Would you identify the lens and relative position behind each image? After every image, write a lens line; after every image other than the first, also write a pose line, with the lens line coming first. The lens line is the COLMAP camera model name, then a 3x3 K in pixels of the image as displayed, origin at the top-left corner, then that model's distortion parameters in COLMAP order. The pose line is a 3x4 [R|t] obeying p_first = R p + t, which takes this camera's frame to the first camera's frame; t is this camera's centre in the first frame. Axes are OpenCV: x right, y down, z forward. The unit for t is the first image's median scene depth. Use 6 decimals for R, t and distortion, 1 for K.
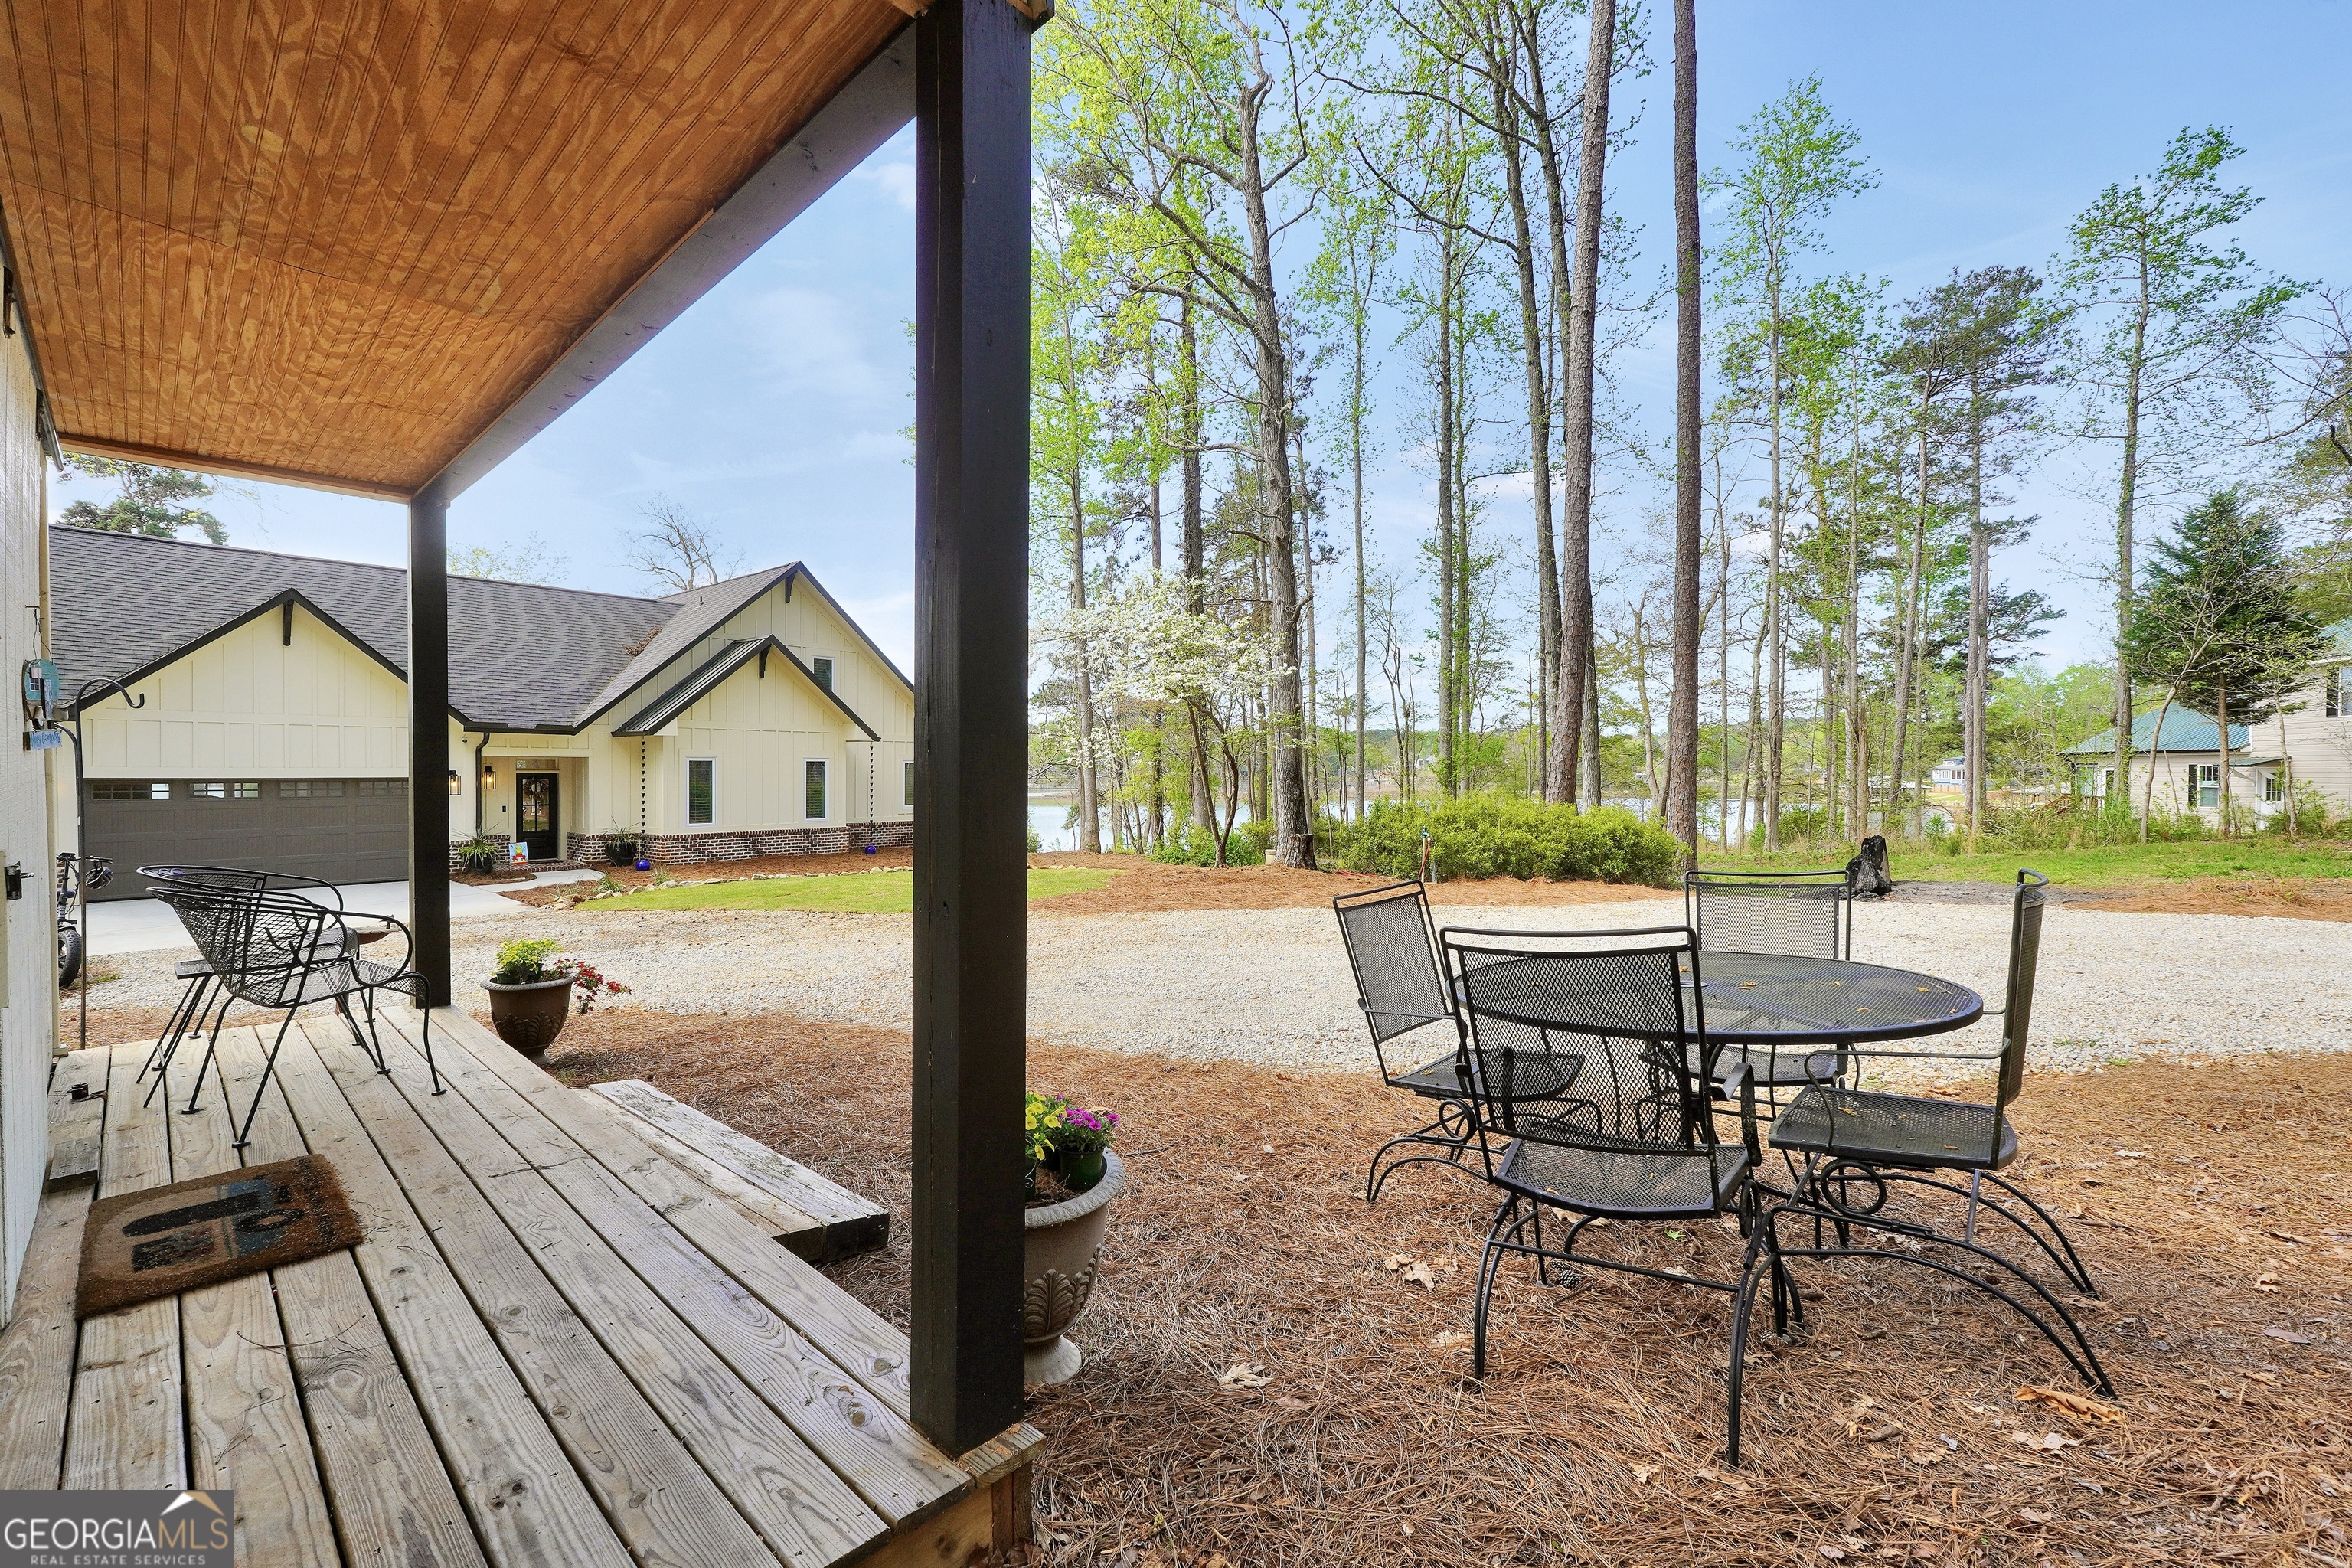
lens RADIAL K [[981.6, 0, 1139.4], [0, 981.6, 770.2], [0, 0, 1]] dist [-0.001088, 0.000057]
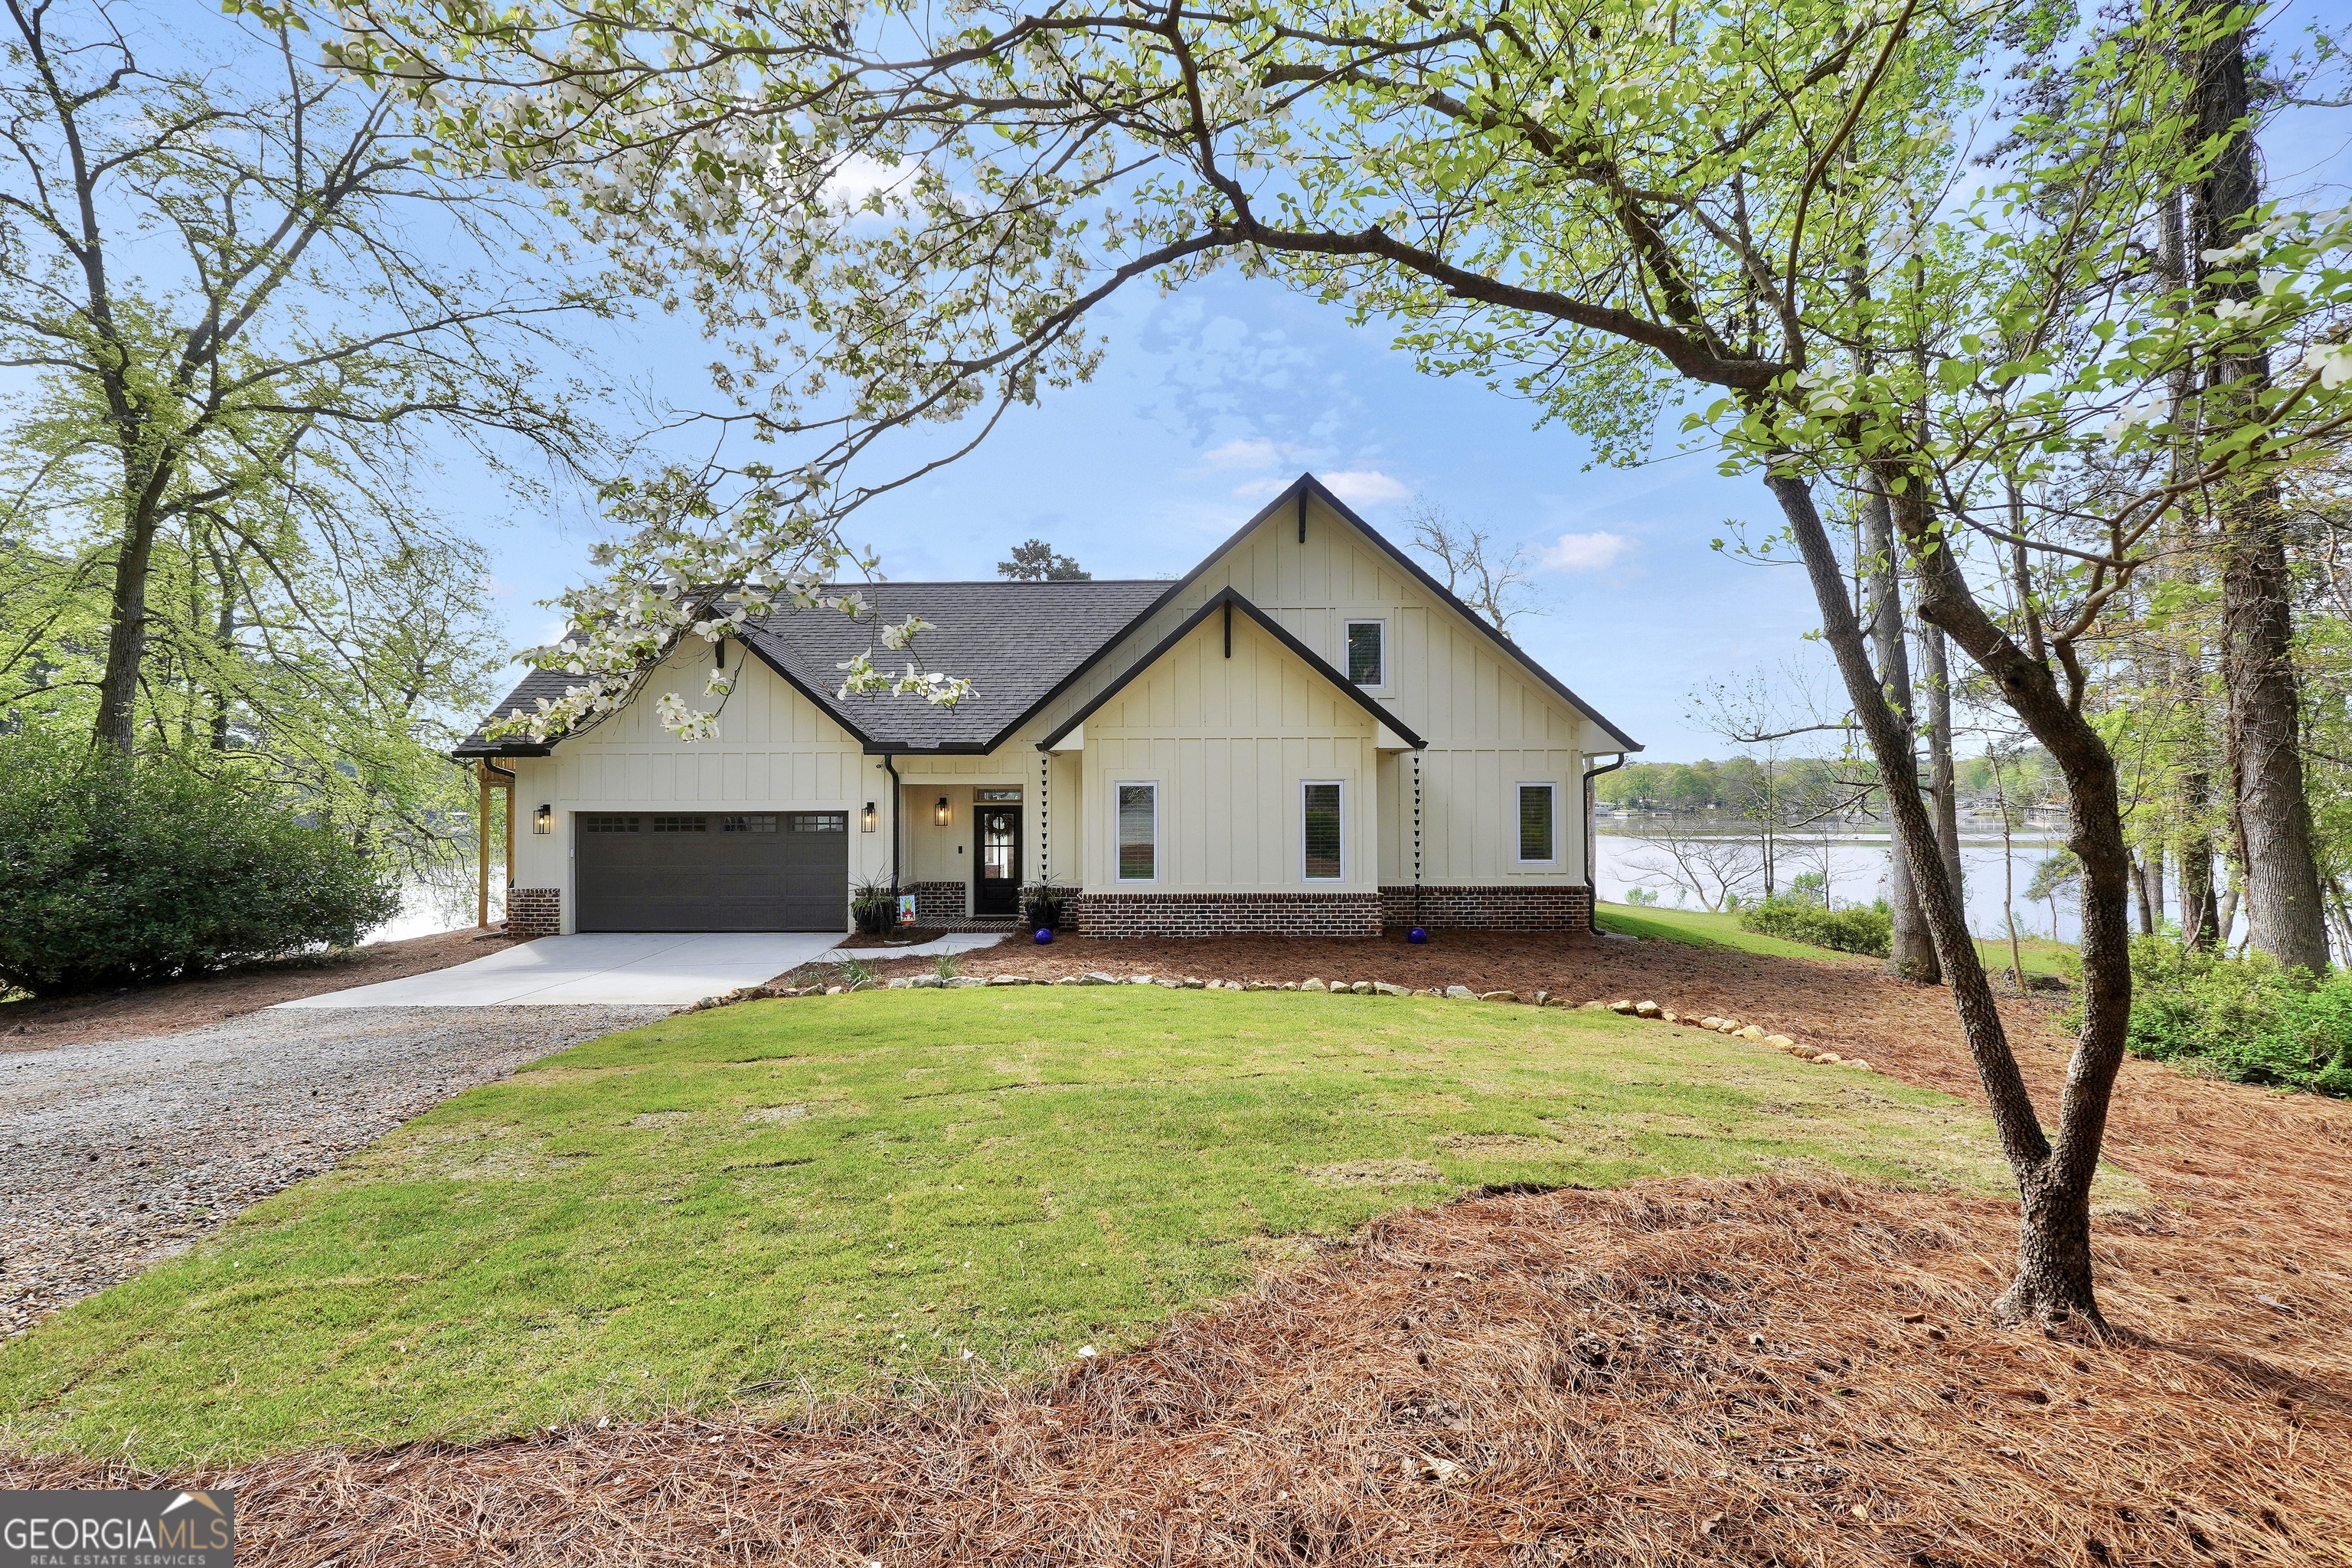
lens RADIAL K [[992.9, 0, 1176.0], [0, 992.9, 784.0], [0, 0, 1]] dist [-0.003193, 0.000366]
pose [[0.665094, -0.024461, -0.746359, 0.081817], [0.004187, 0.999570, -0.029029, 0.009149], [0.746748, 0.016182, 0.664910, 0.569520]]
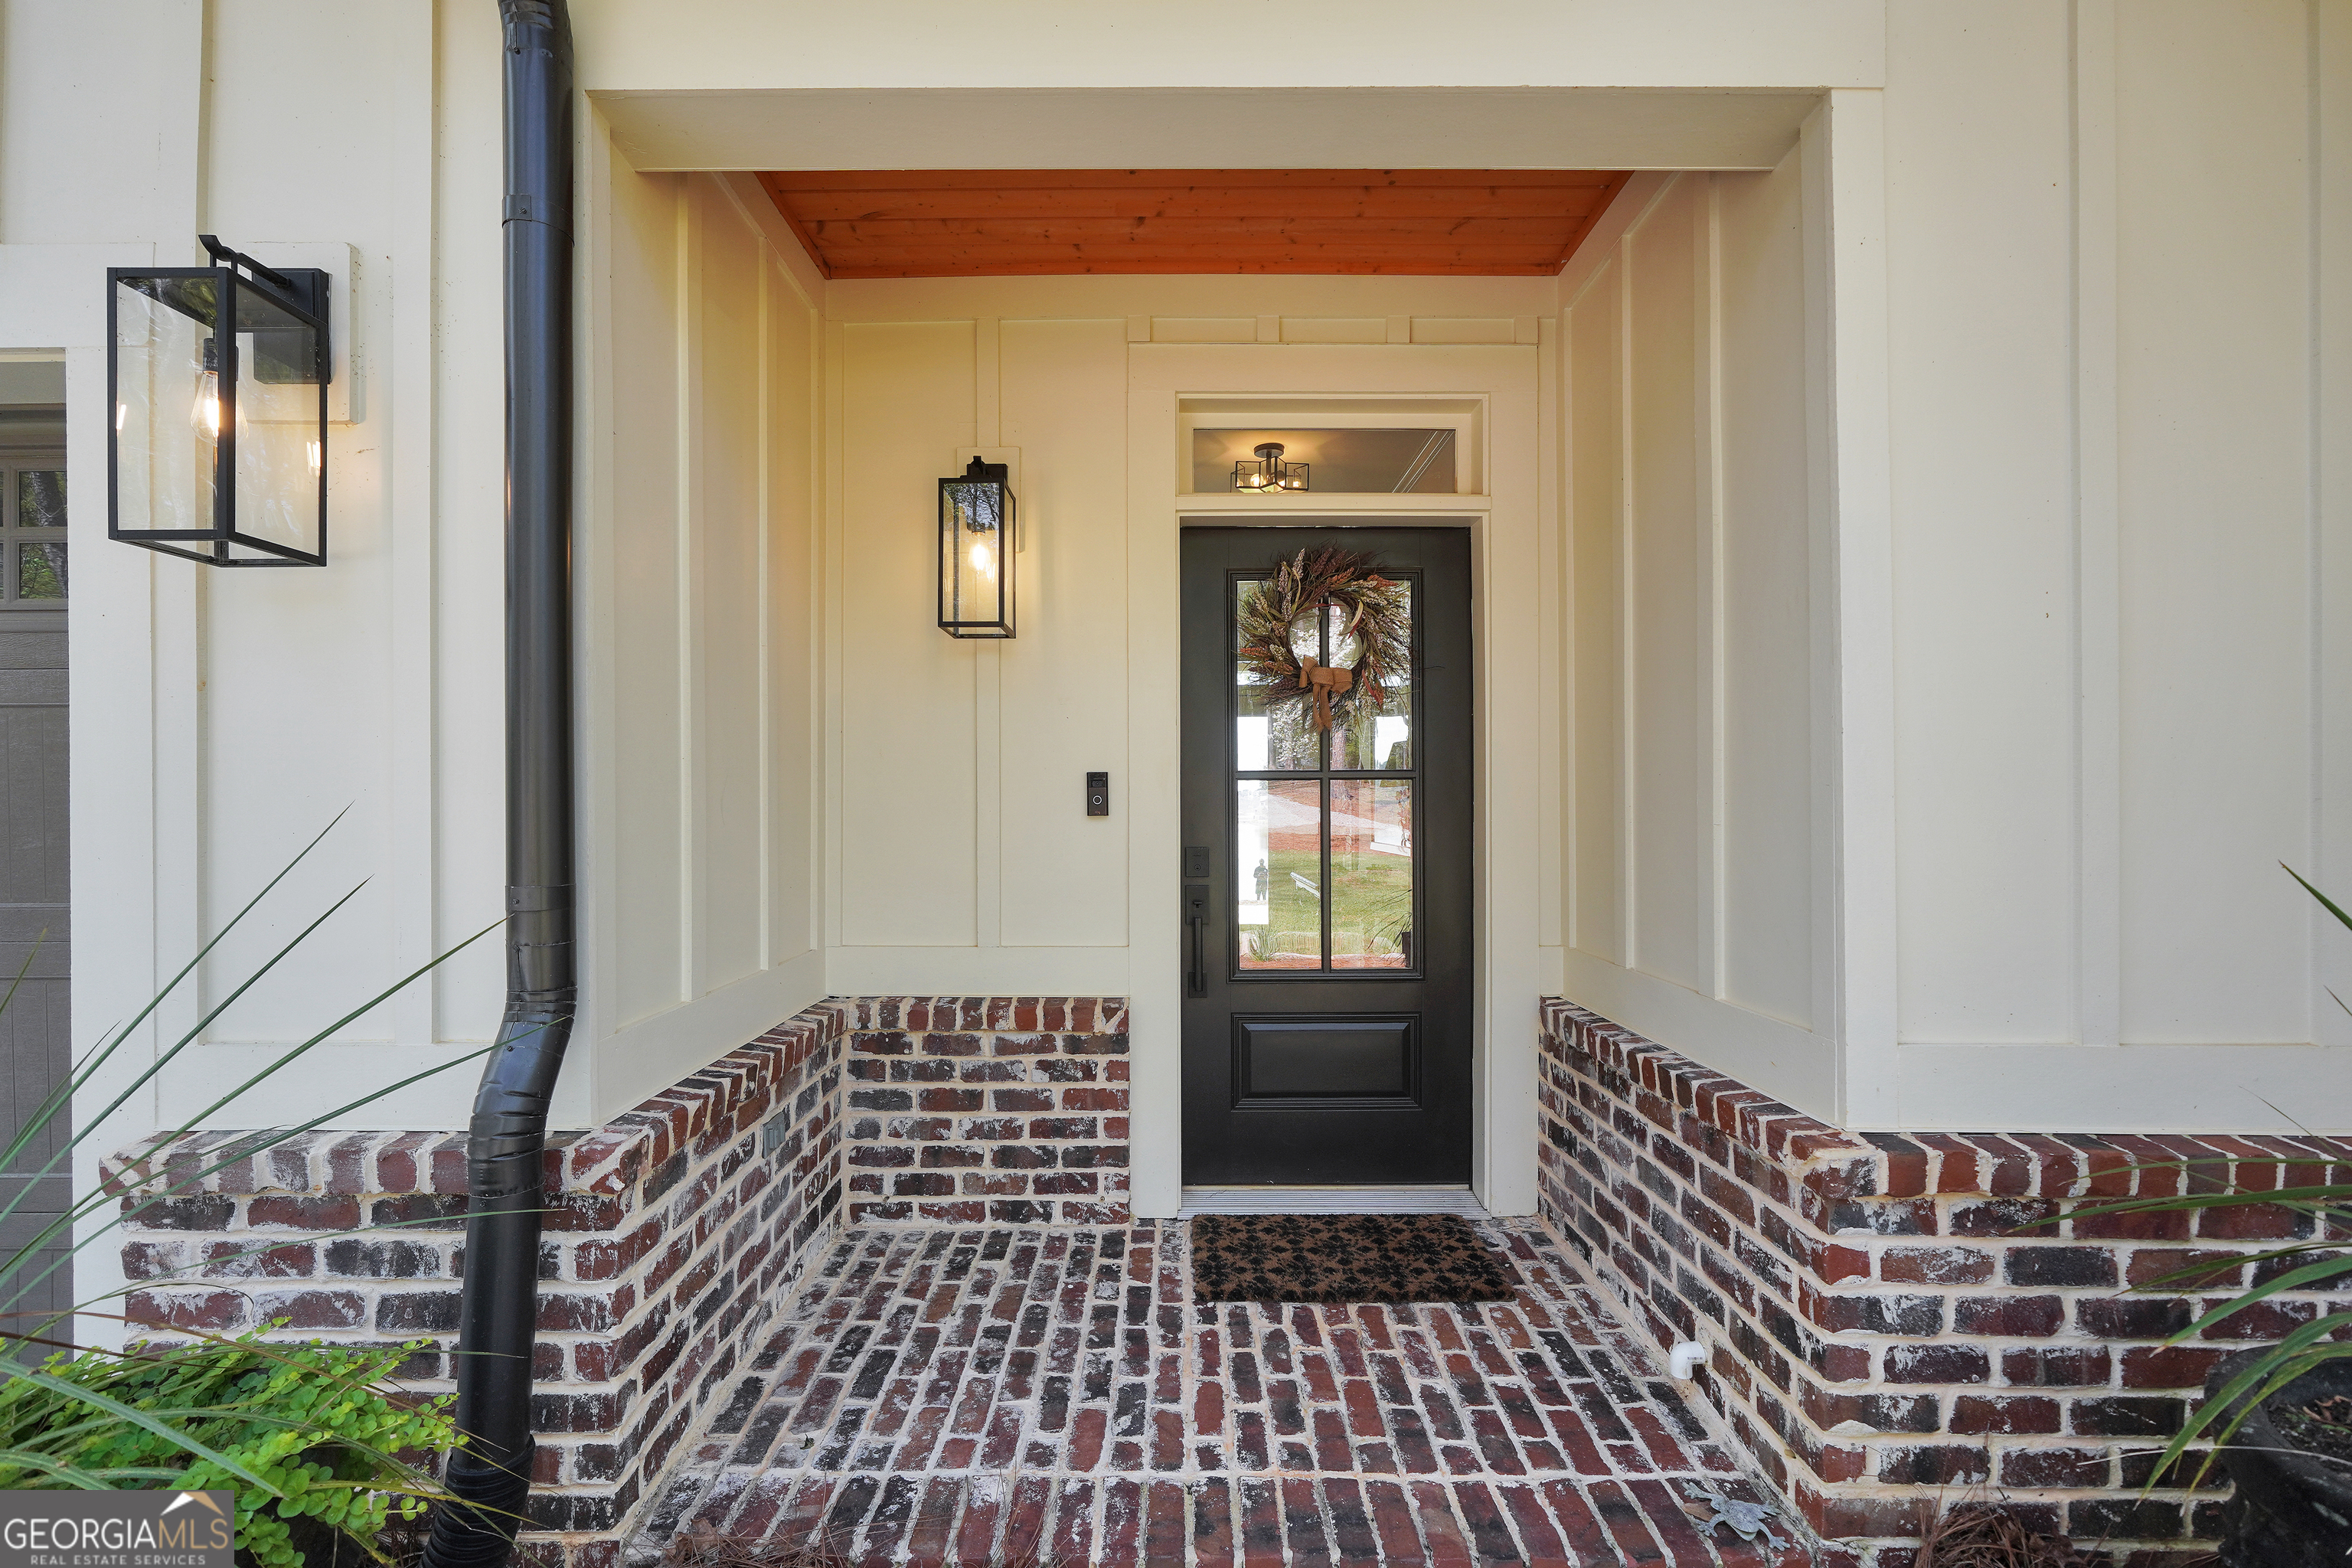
lens RADIAL K [[992.9, 0, 1176.0], [0, 992.9, 784.0], [0, 0, 1]] dist [-0.003193, 0.000366]
pose [[0.703193, -0.003208, -0.710992, -0.532608], [0.003570, 0.999993, -0.000981, 0.036696], [0.710990, -0.001849, 0.703199, 0.889191]]
